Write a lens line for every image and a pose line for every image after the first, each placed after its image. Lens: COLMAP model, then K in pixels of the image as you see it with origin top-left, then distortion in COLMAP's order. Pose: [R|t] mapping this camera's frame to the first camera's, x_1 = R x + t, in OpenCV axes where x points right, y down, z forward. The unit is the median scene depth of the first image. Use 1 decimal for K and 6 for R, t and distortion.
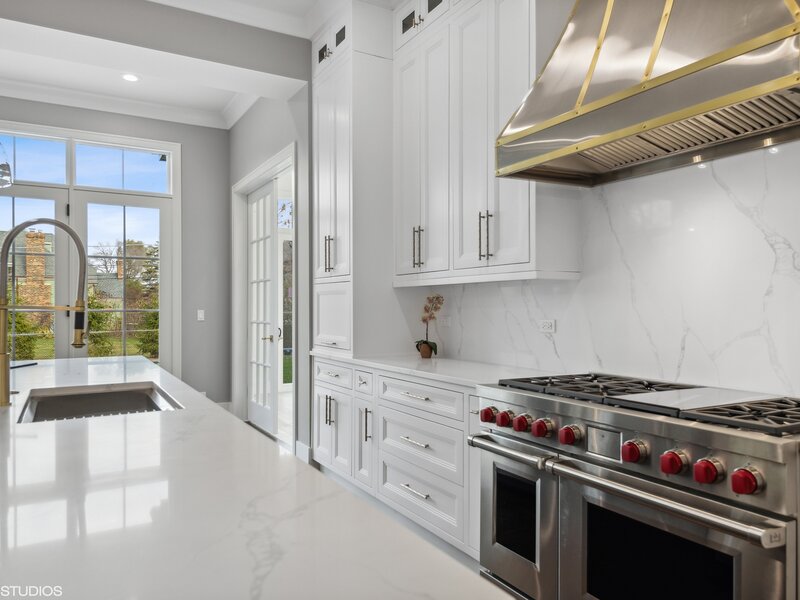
lens RADIAL K [[583.8, 0, 400.0], [0, 583.8, 300.0], [0, 0, 1]] dist [-0.000053, 0.000044]
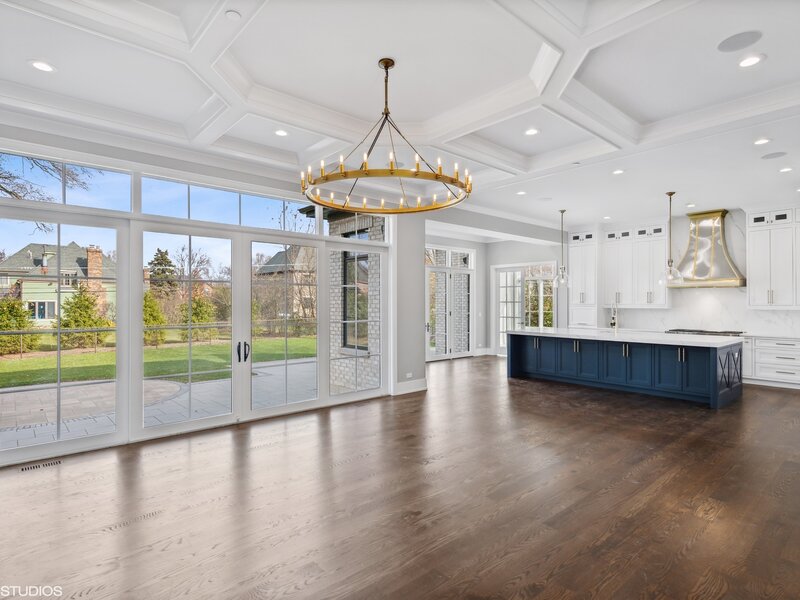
lens RADIAL K [[431.2, 0, 400.0], [0, 431.2, 300.0], [0, 0, 1]] dist [-0.000991, -0.000127]
pose [[0.979061, 0.001408, 0.203565, -1.666668], [-0.001756, 0.999997, 0.001527, -0.066828], [-0.203562, -0.001852, 0.979060, -1.258437]]
